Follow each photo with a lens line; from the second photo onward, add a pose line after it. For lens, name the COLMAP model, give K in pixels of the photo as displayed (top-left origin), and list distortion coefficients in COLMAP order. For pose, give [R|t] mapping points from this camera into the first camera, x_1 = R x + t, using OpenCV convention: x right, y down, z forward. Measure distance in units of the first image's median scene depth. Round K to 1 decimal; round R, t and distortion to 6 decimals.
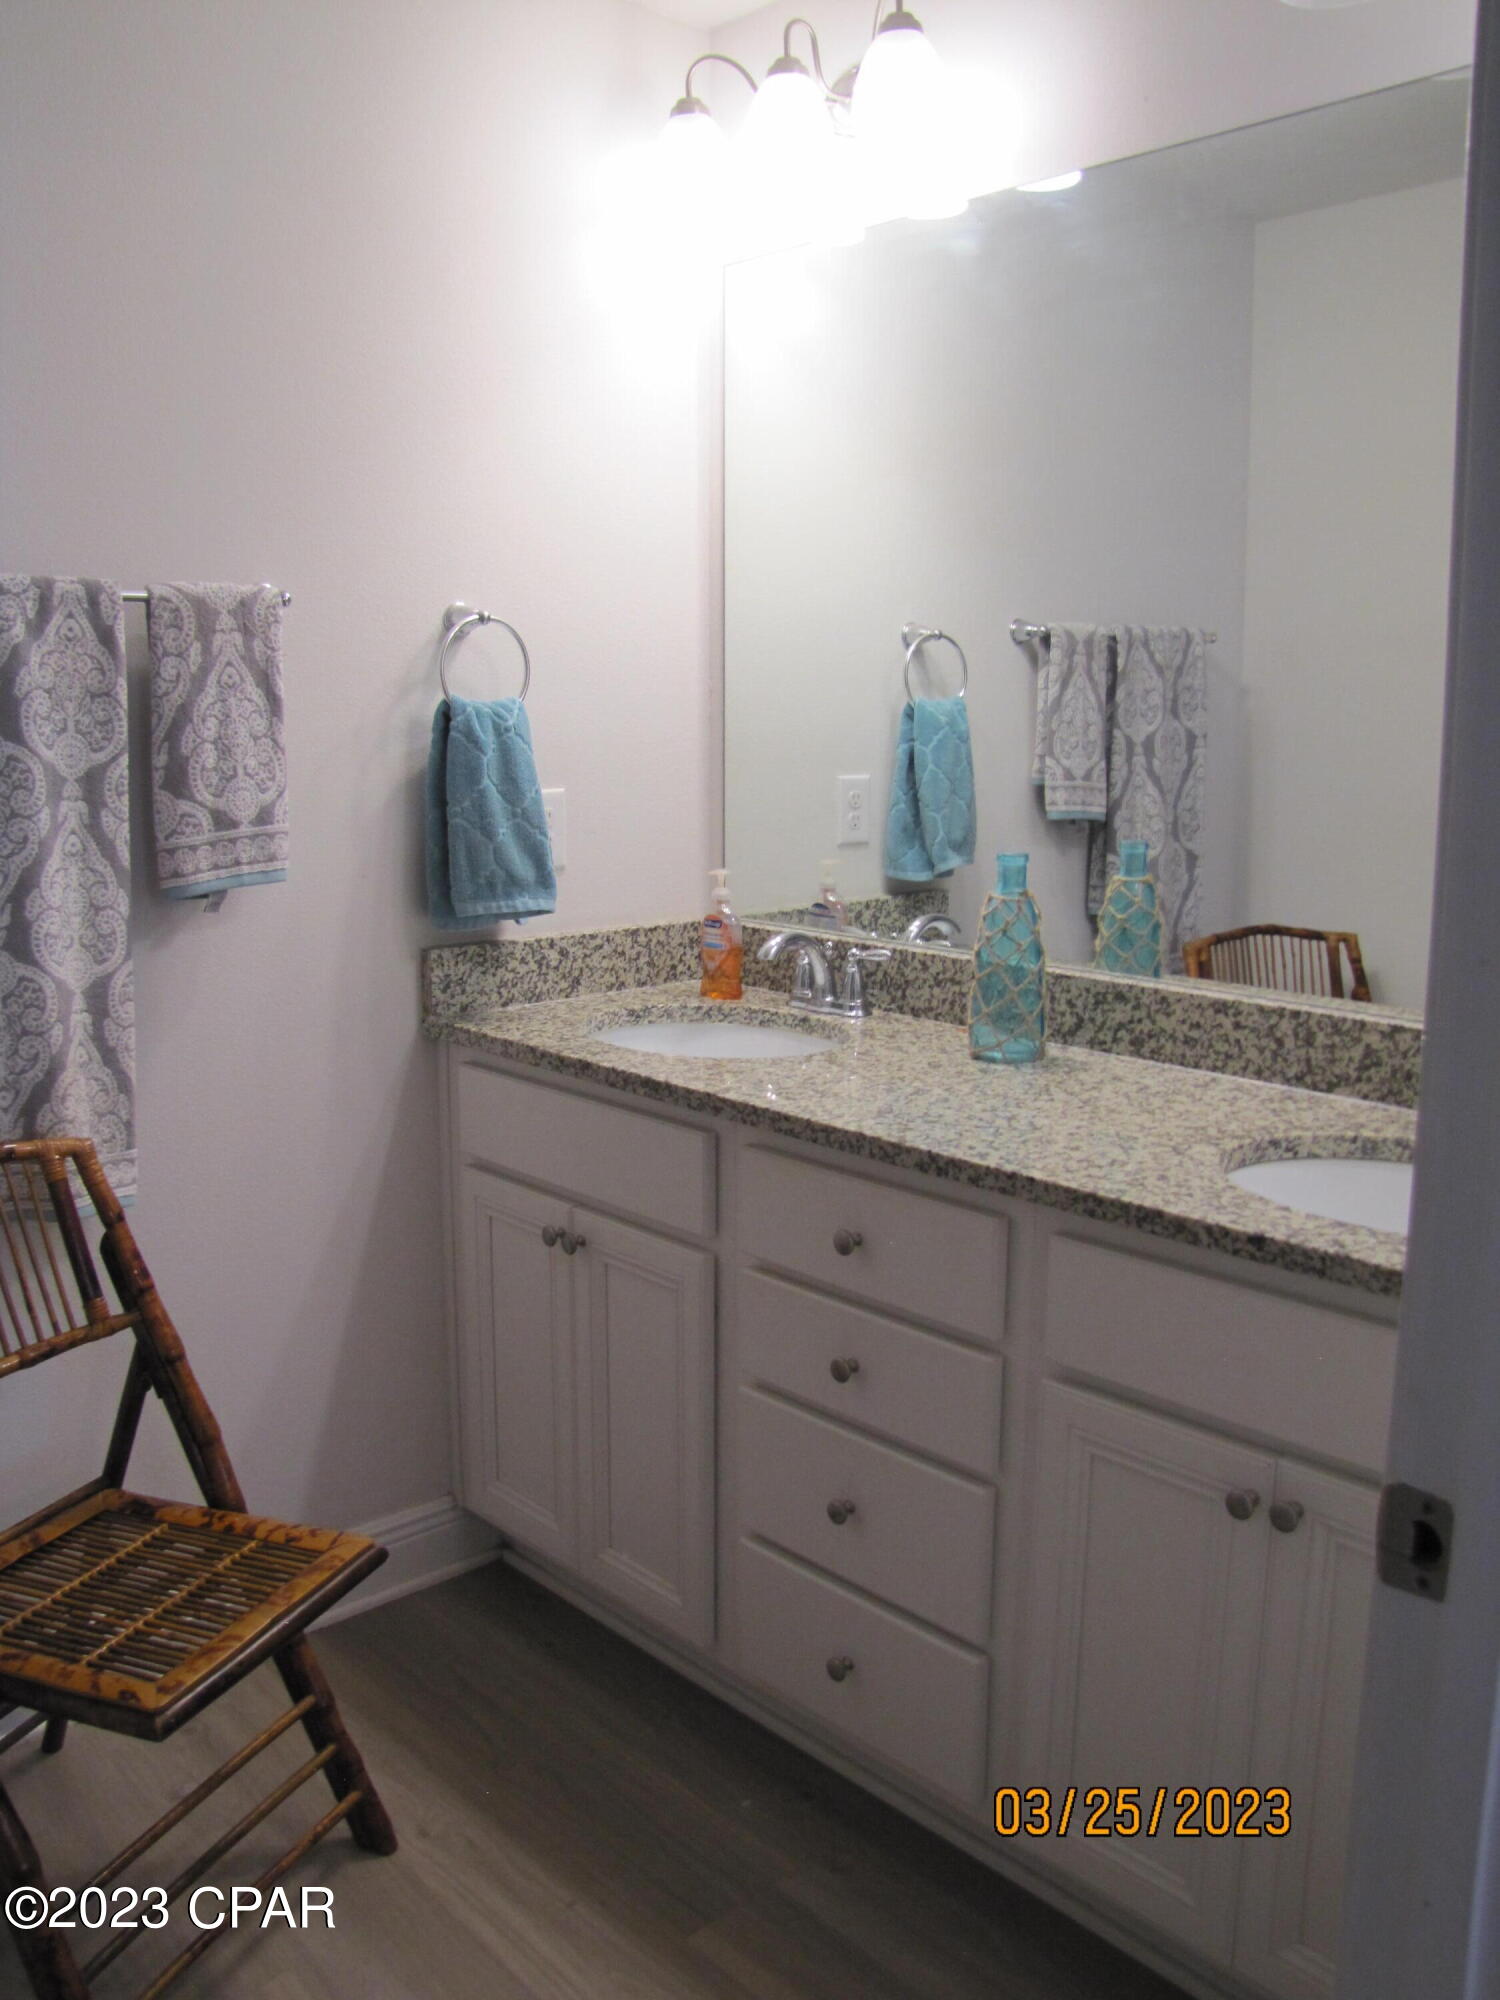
lens RADIAL K [[1674.9, 0, 769.1], [0, 1674.9, 957.5], [0, 0, 1]] dist [-0.177571, 0.134322]
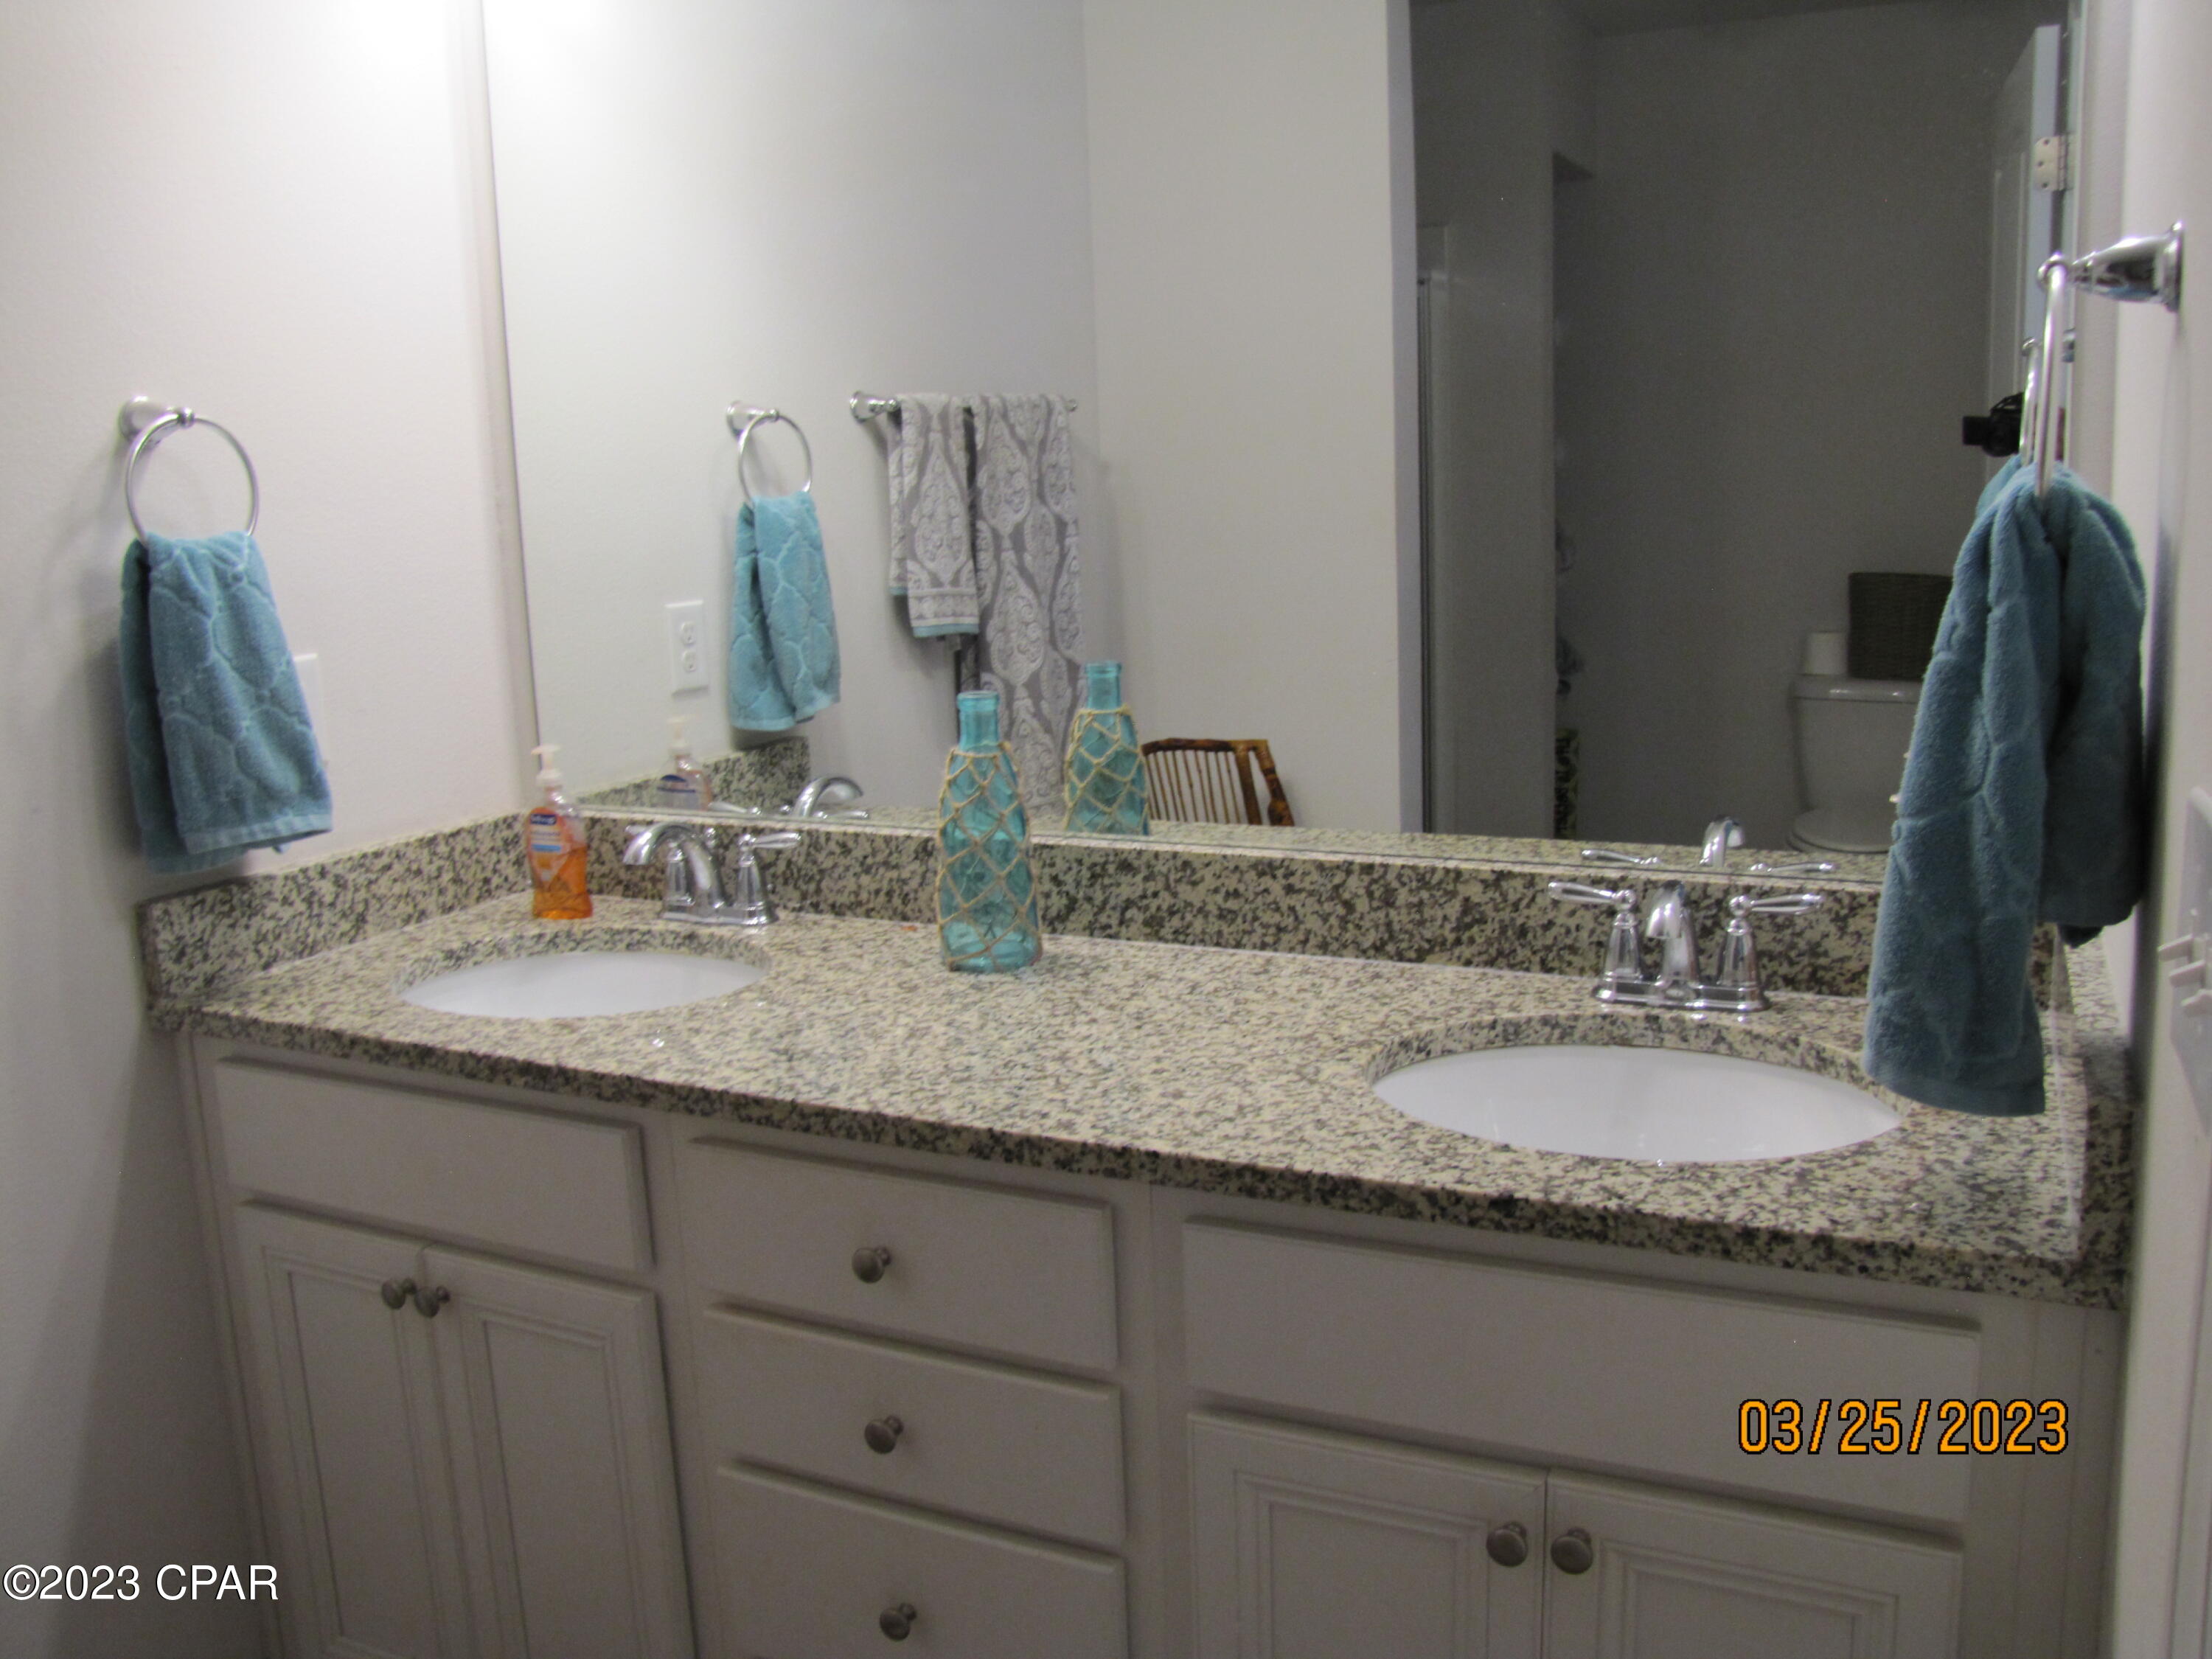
lens RADIAL K [[1852.4, 0, 1124.0], [0, 1852.4, 801.9], [0, 0, 1]] dist [-0.177571, 0.134322]
pose [[0.932366, -0.103045, 0.346520, -0.079658], [0.097785, 0.994671, 0.032678, -0.032062], [-0.348041, 0.003416, 0.937473, 0.173083]]
